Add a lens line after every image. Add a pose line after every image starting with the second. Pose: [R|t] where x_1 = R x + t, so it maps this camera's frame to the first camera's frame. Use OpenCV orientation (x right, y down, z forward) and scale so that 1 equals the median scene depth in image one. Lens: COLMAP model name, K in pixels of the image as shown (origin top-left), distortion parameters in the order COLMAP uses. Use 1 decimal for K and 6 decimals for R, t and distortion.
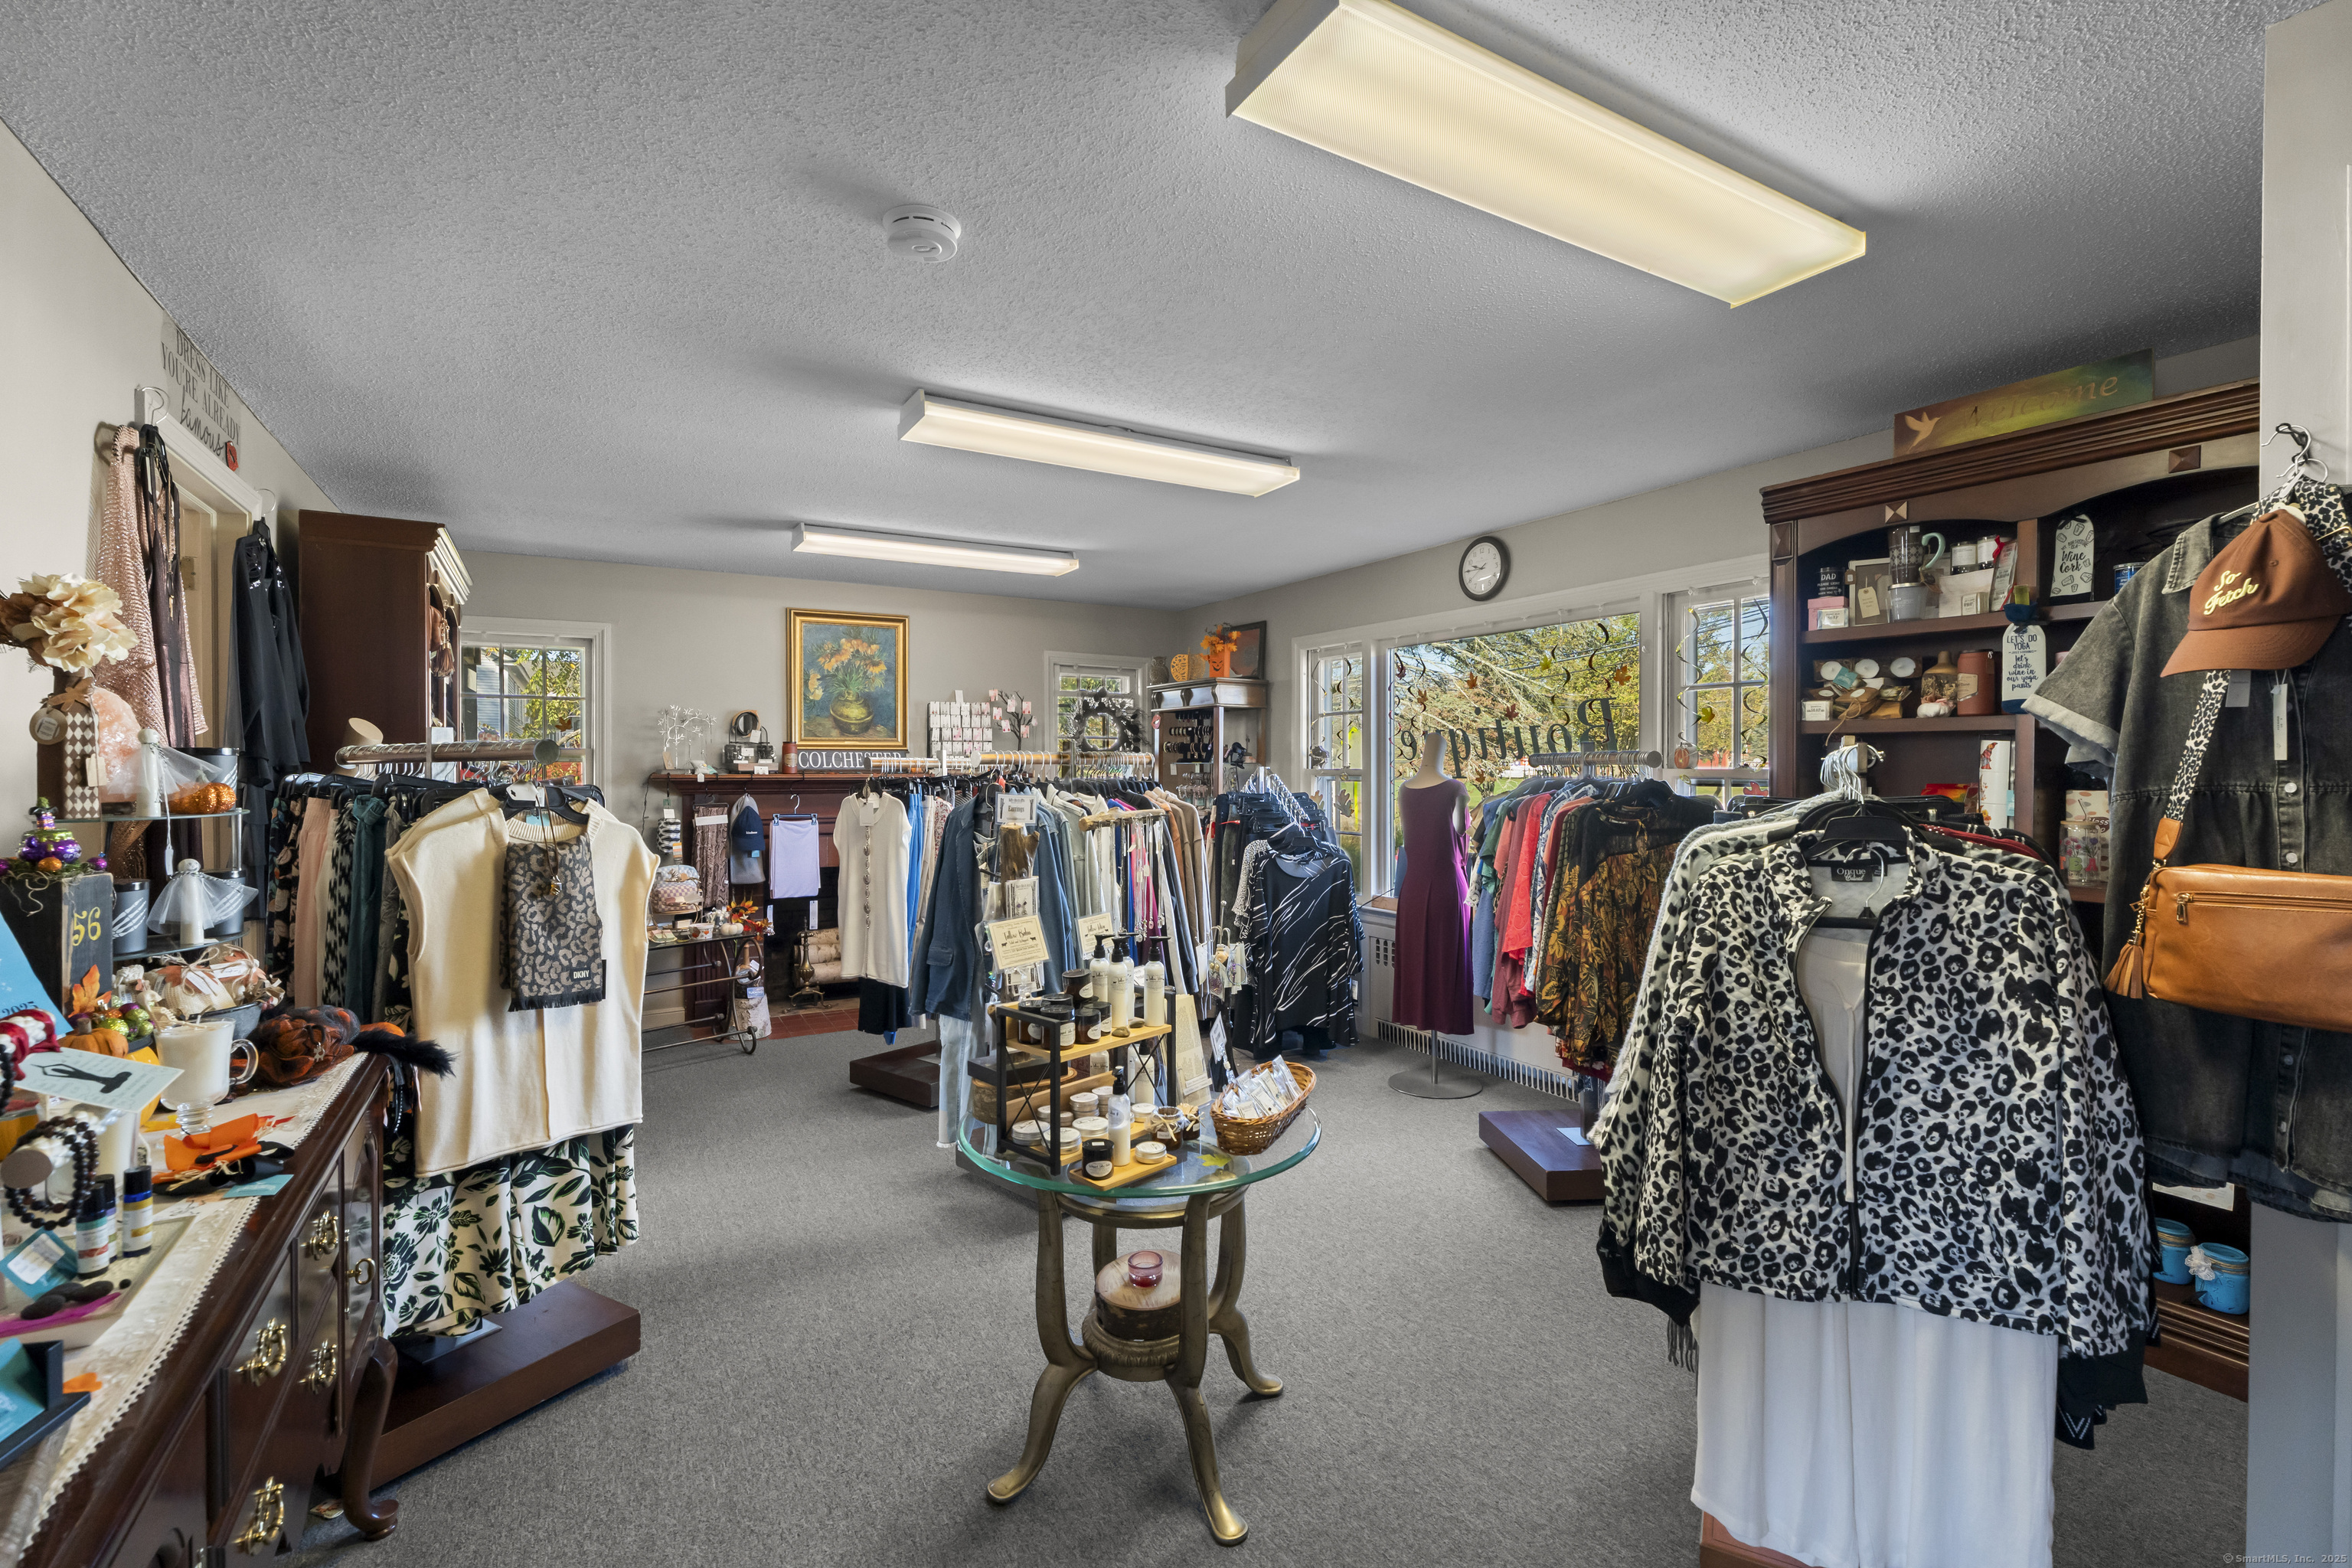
lens RADIAL K [[1037.0, 0, 1176.7], [0, 1037.0, 767.0], [0, 0, 1]] dist [0.001554, -0.004081]
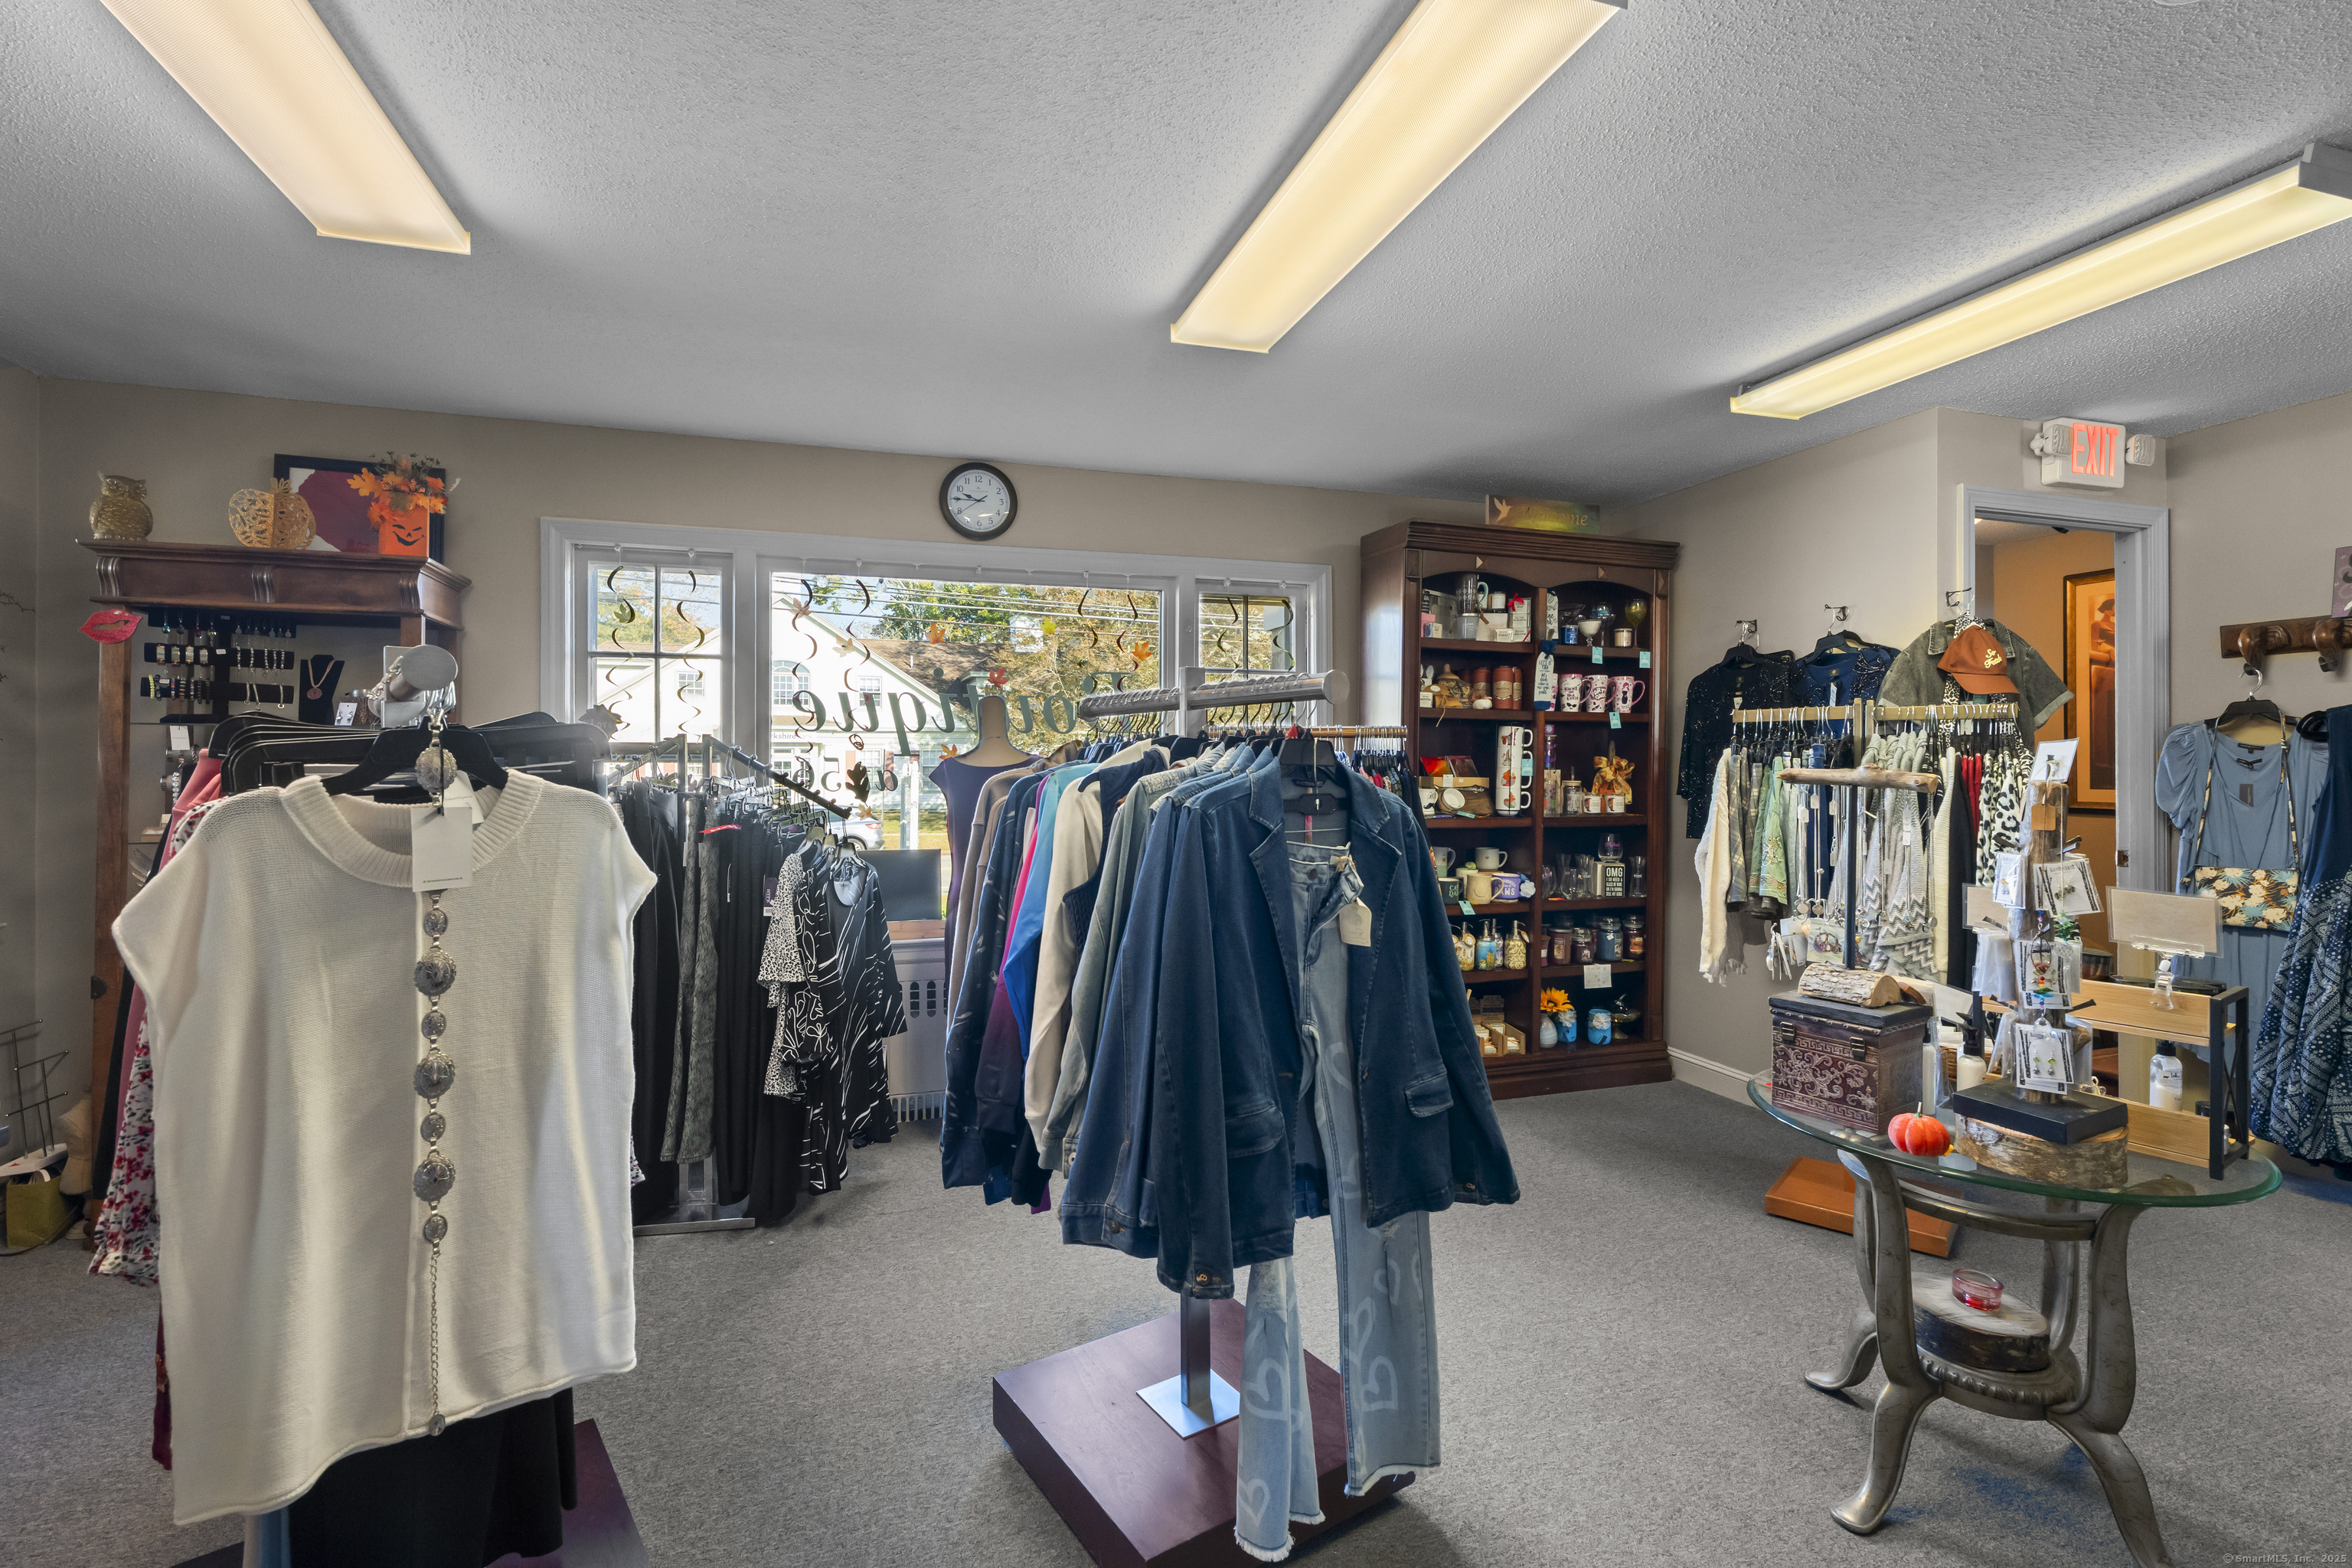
lens RADIAL K [[1037.0, 0, 1176.7], [0, 1037.0, 767.0], [0, 0, 1]] dist [0.001554, -0.004081]
pose [[0.217033, 0.029196, 0.975728, -0.460703], [0.007712, 0.999470, -0.031622, 0.044305], [-0.976134, 0.014387, 0.216692, 0.676032]]
